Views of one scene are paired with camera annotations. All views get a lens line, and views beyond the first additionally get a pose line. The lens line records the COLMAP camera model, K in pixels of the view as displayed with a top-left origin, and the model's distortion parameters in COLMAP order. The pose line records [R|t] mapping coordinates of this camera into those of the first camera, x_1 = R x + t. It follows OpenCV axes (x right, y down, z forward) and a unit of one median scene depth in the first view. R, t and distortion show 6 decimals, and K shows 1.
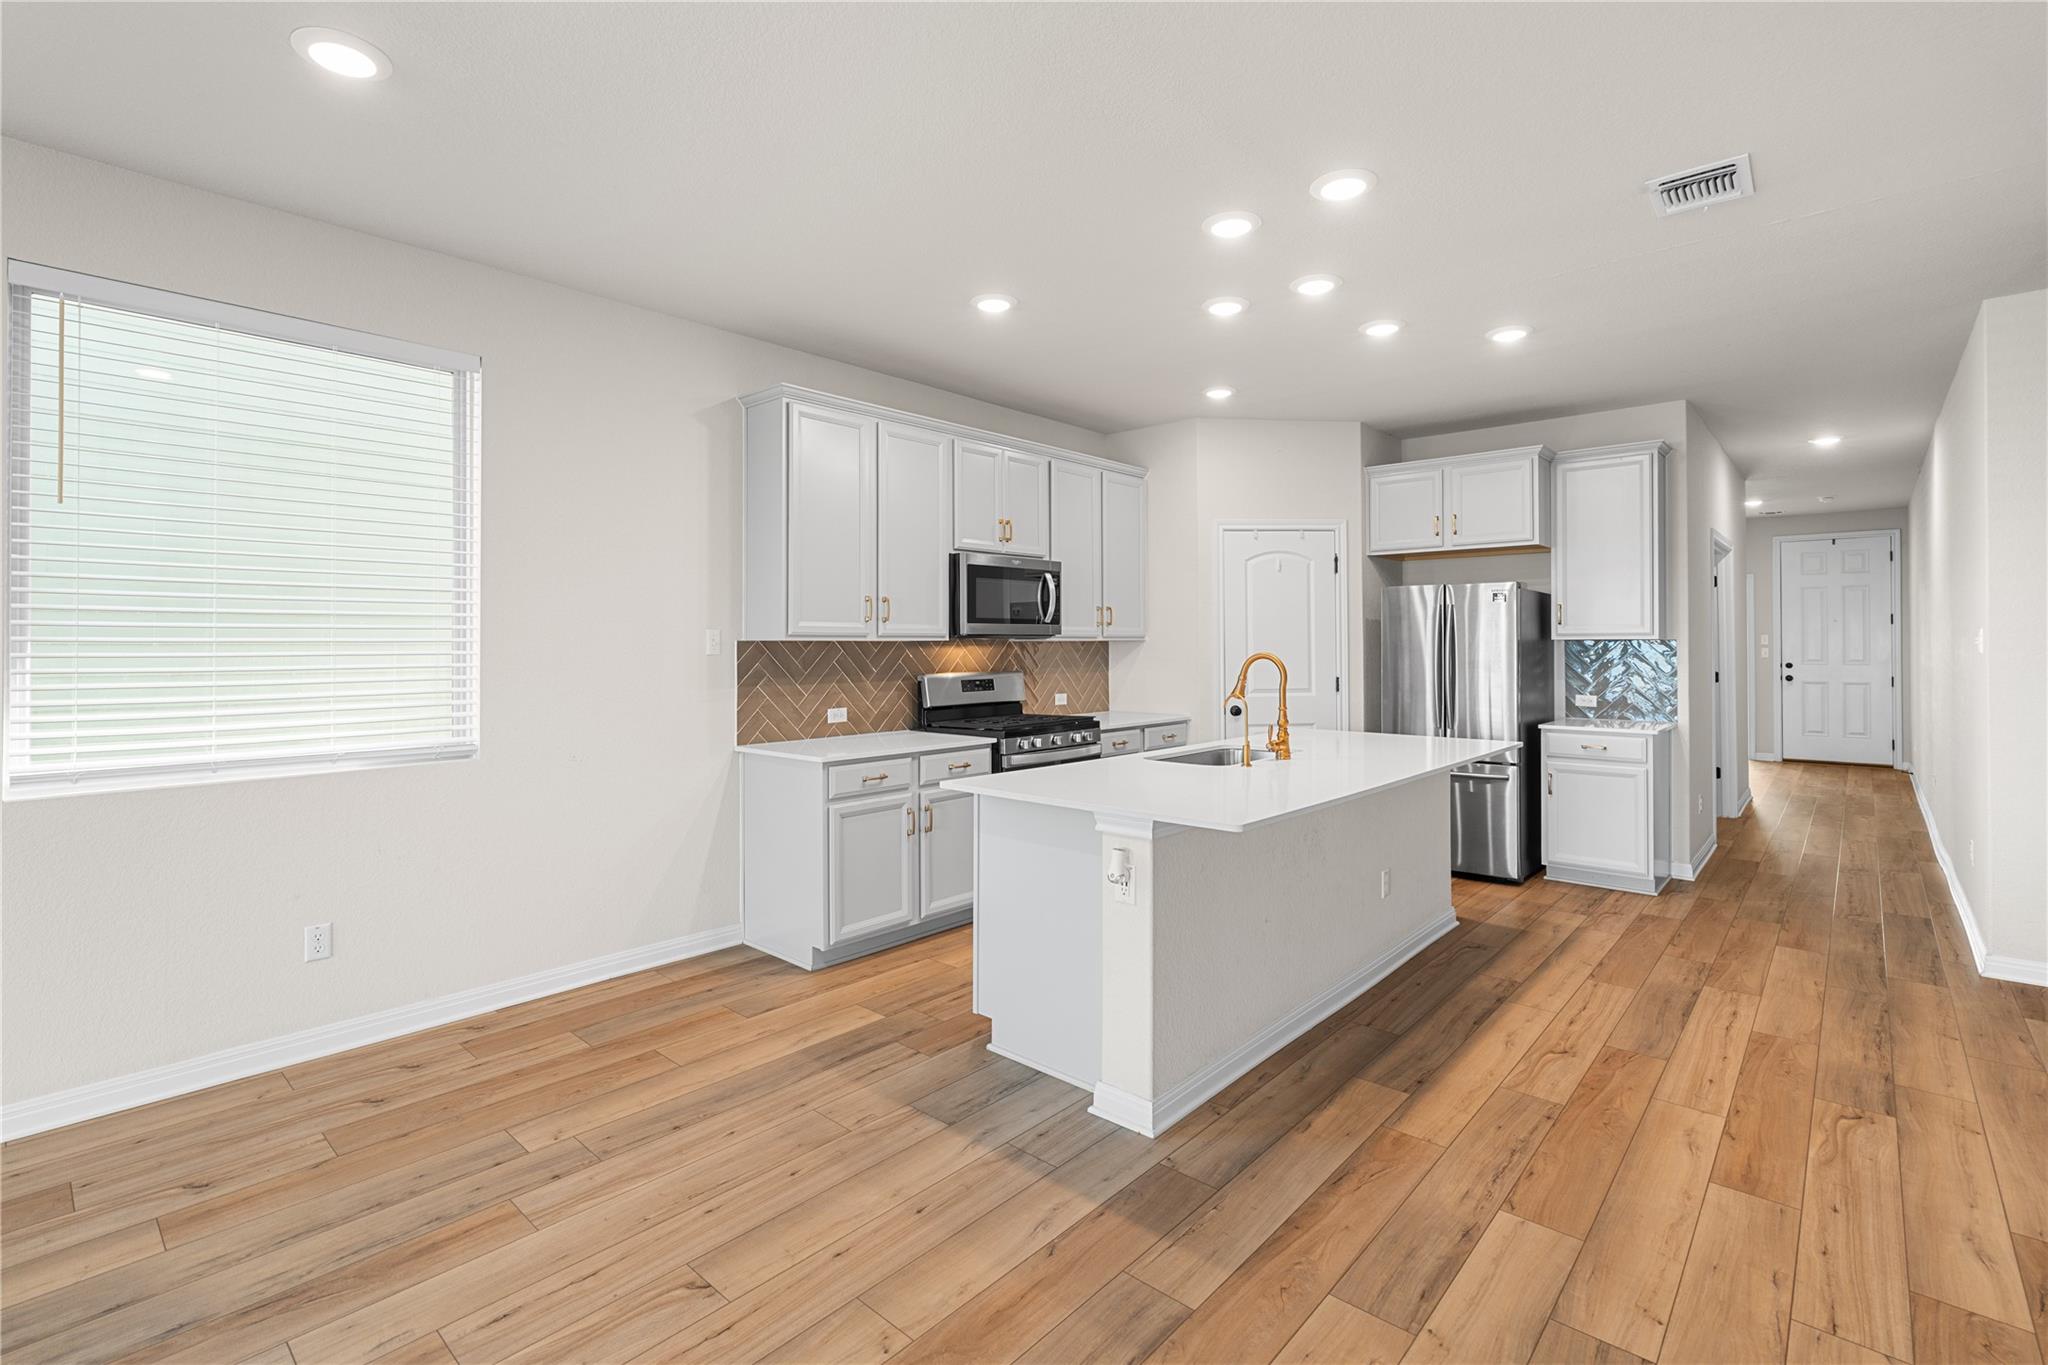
lens RADIAL K [[914.6, 0, 1023.6], [0, 914.6, 642.5], [0, 0, 1]] dist [-0.011753, 0.003428]
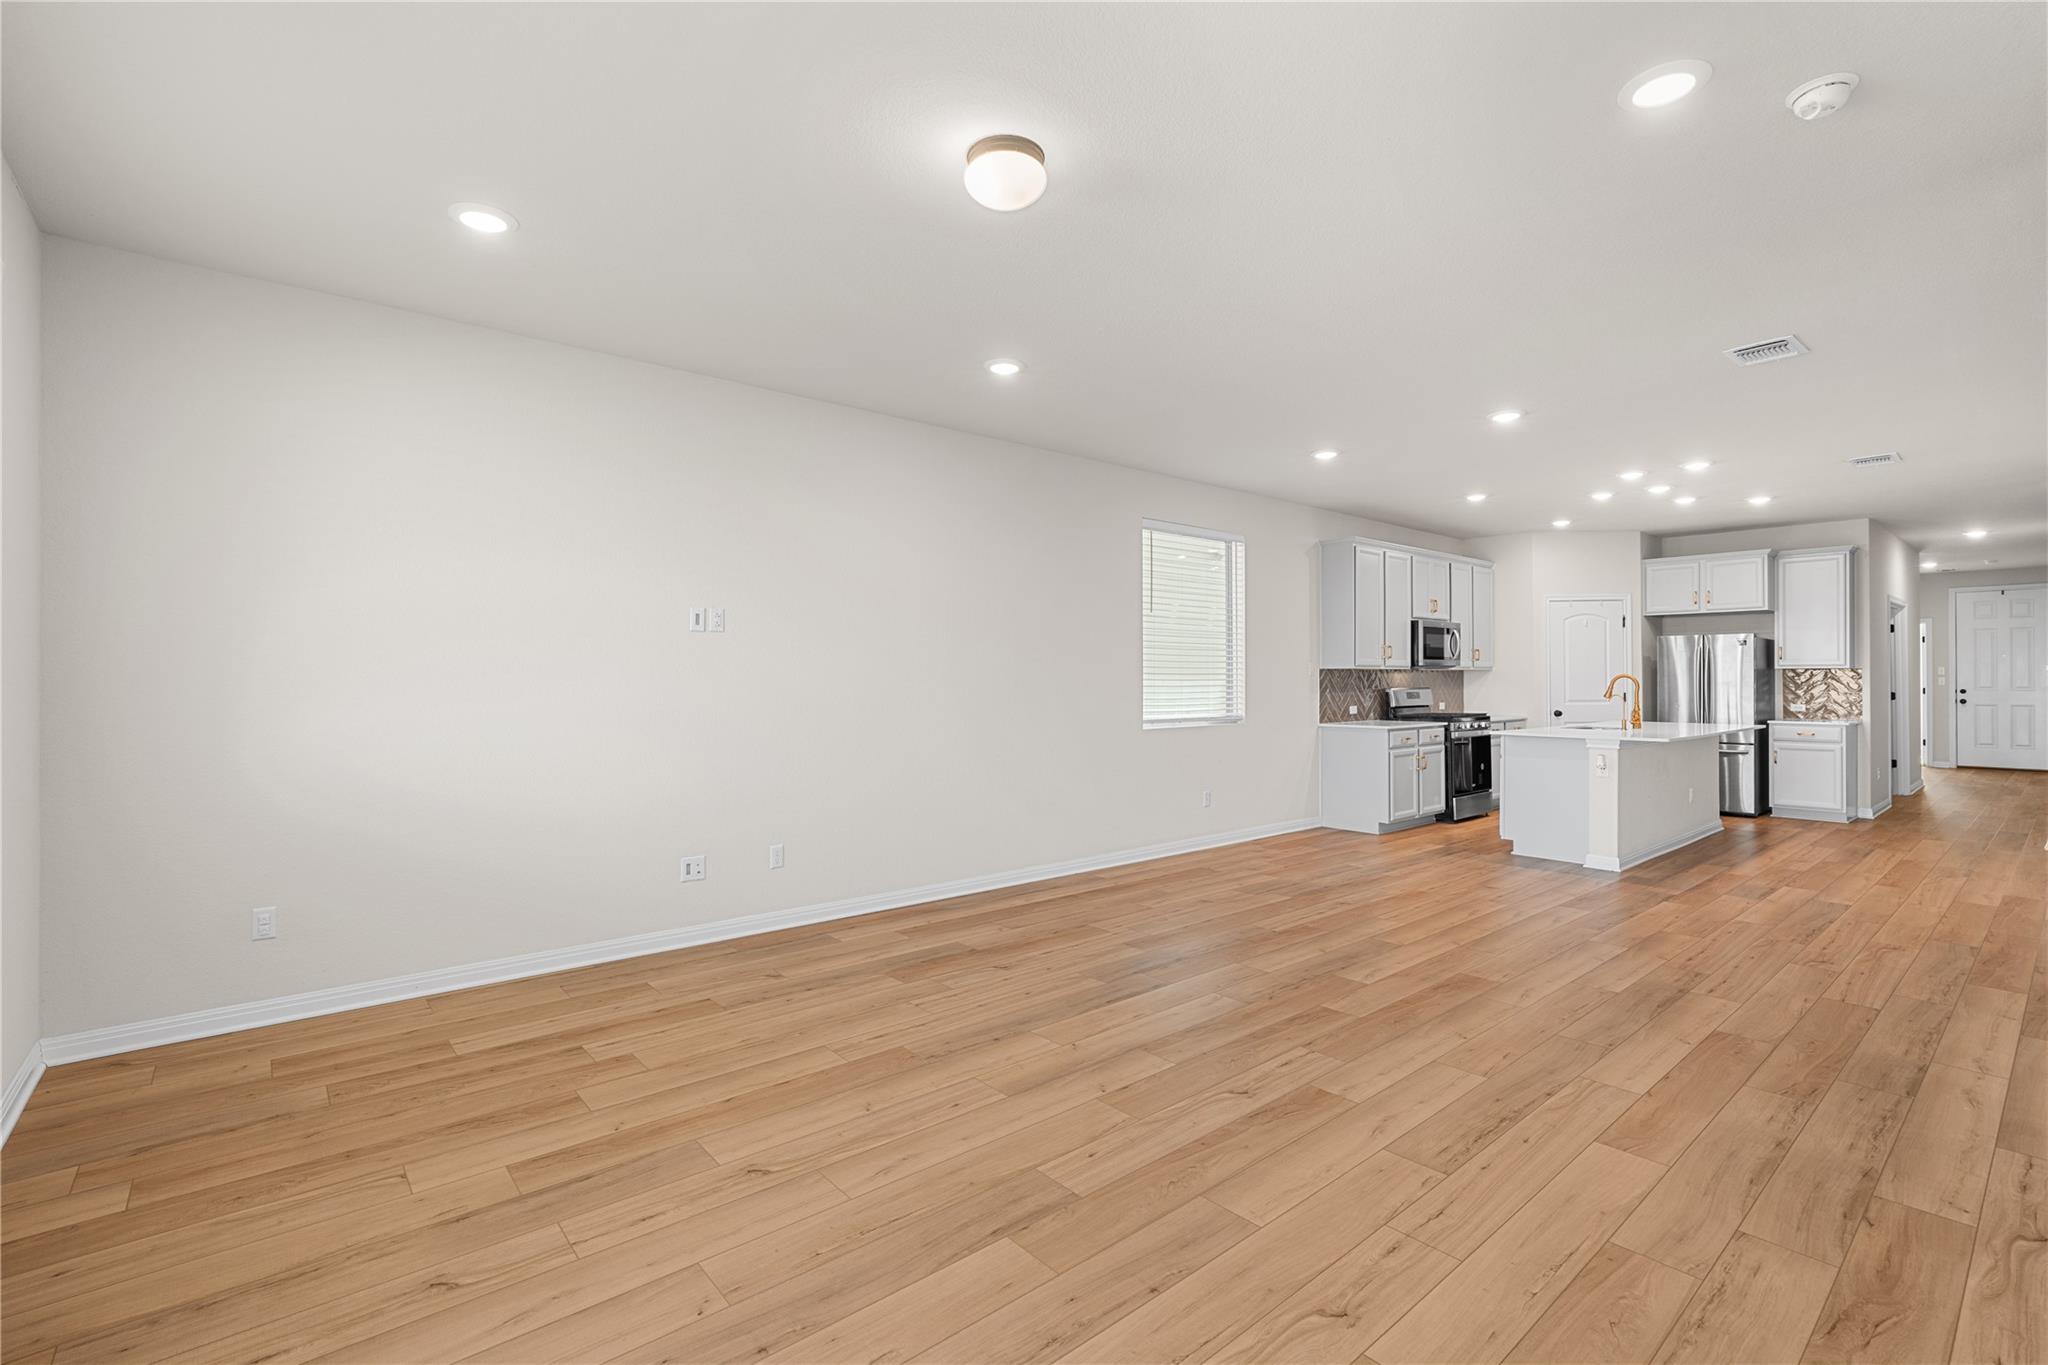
lens RADIAL K [[914.6, 0, 1011.8], [0, 914.6, 680.1], [0, 0, 1]] dist [-0.011753, 0.003428]
pose [[0.991332, 0.000578, -0.131382, -0.591444], [-0.000302, 0.999998, 0.002122, 0.015421], [0.131383, -0.002063, 0.991330, -0.830452]]
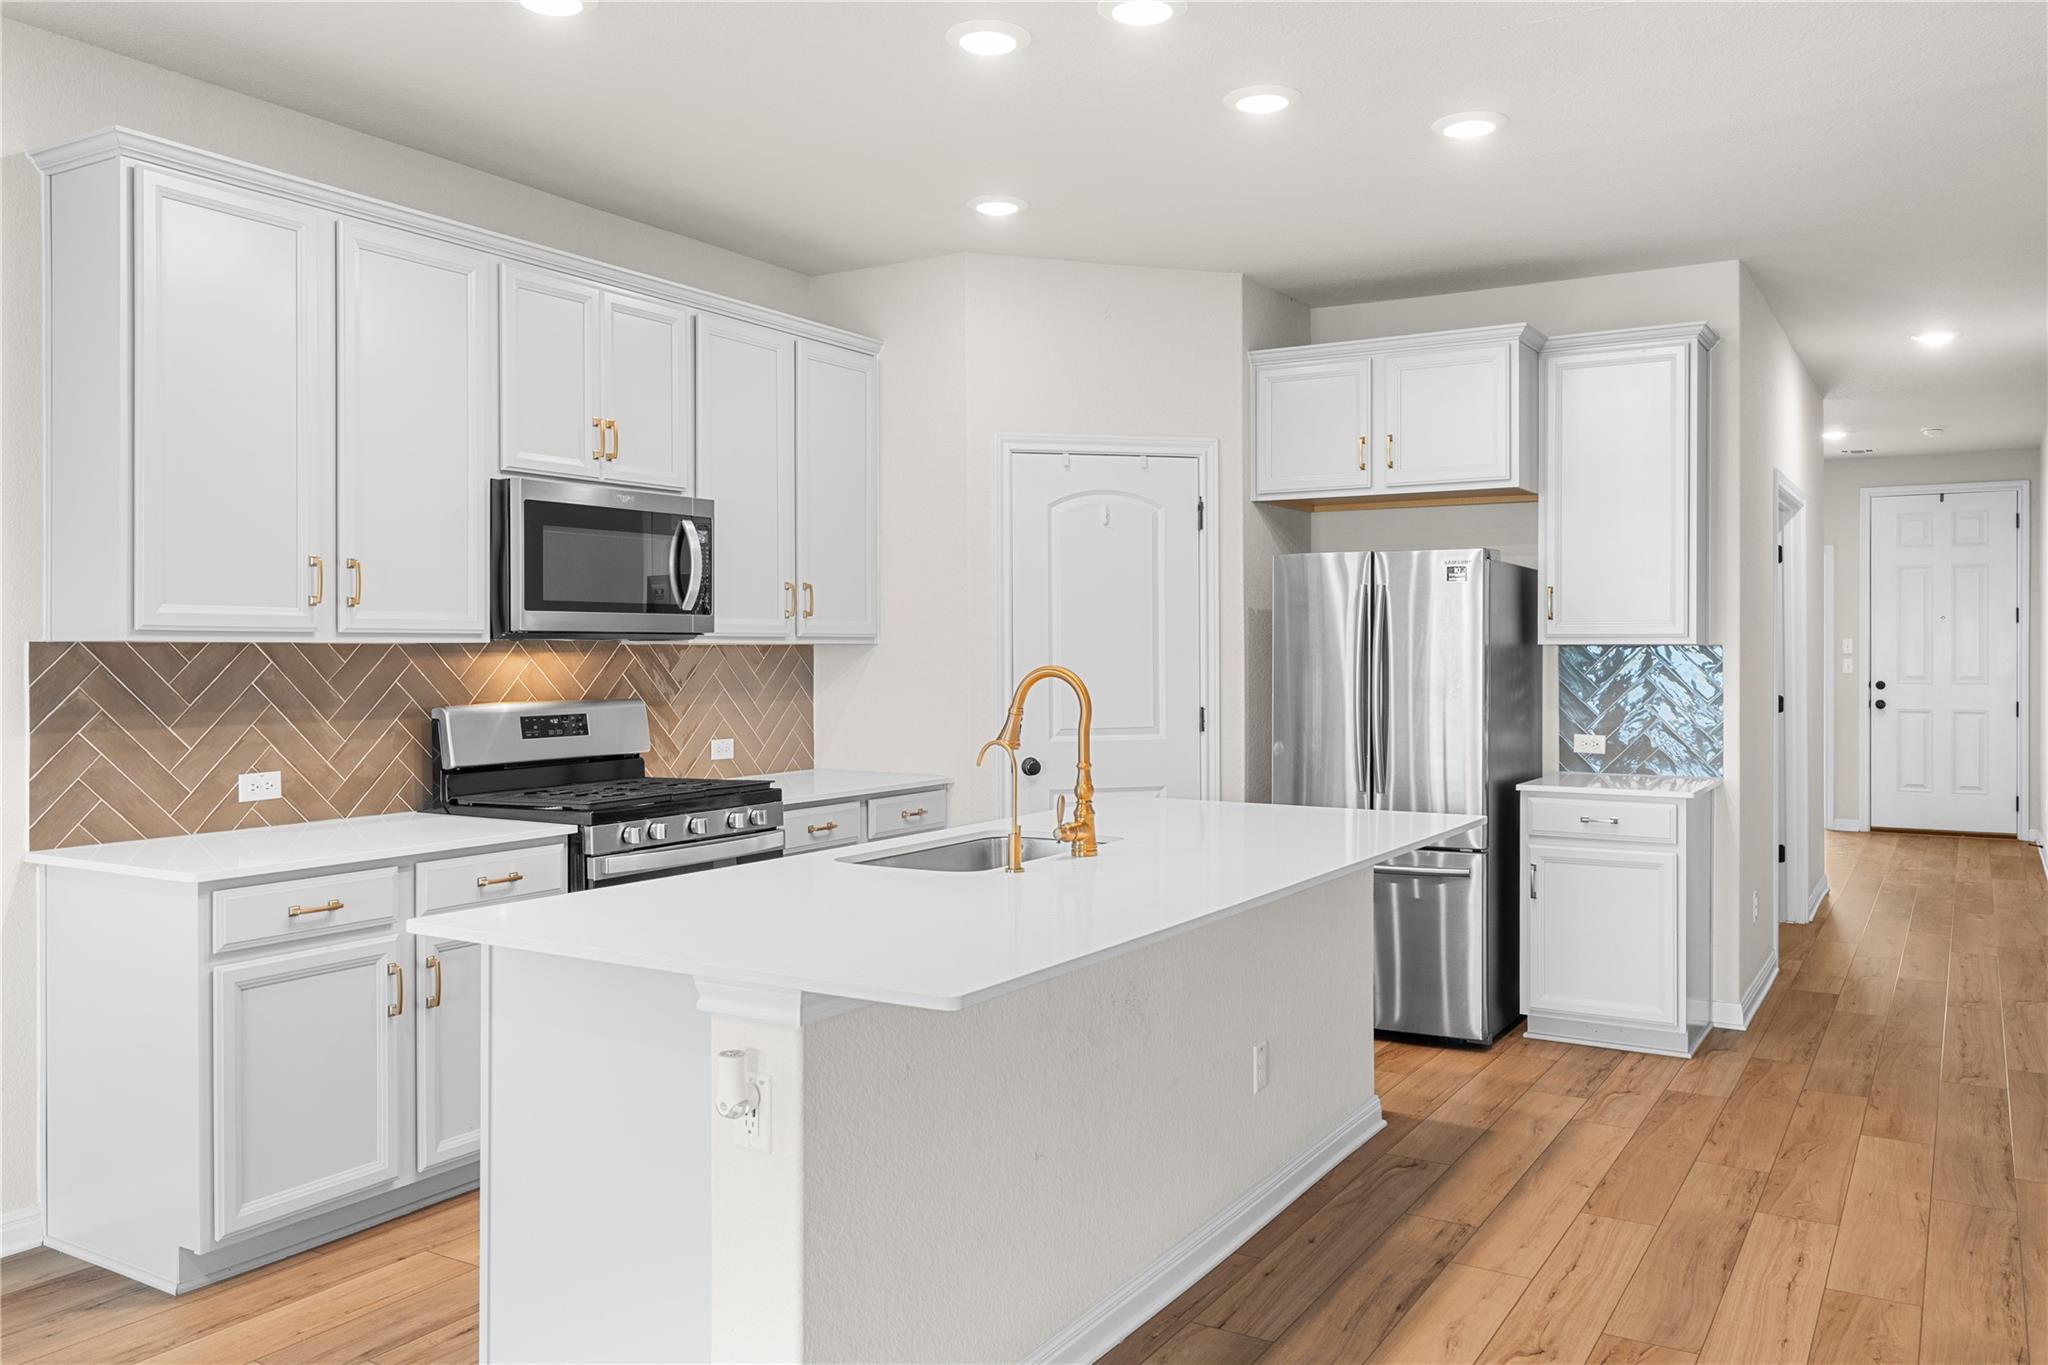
lens RADIAL K [[1530.9, 0, 1020.8], [0, 1530.9, 663.6], [0, 0, 1]] dist [-0.013393, 0.013732]
pose [[0.982426, 0.000723, 0.186652, 0.053473], [-0.002702, 0.999943, 0.010351, 0.000051], [-0.186634, -0.010674, 0.982372, 0.065998]]
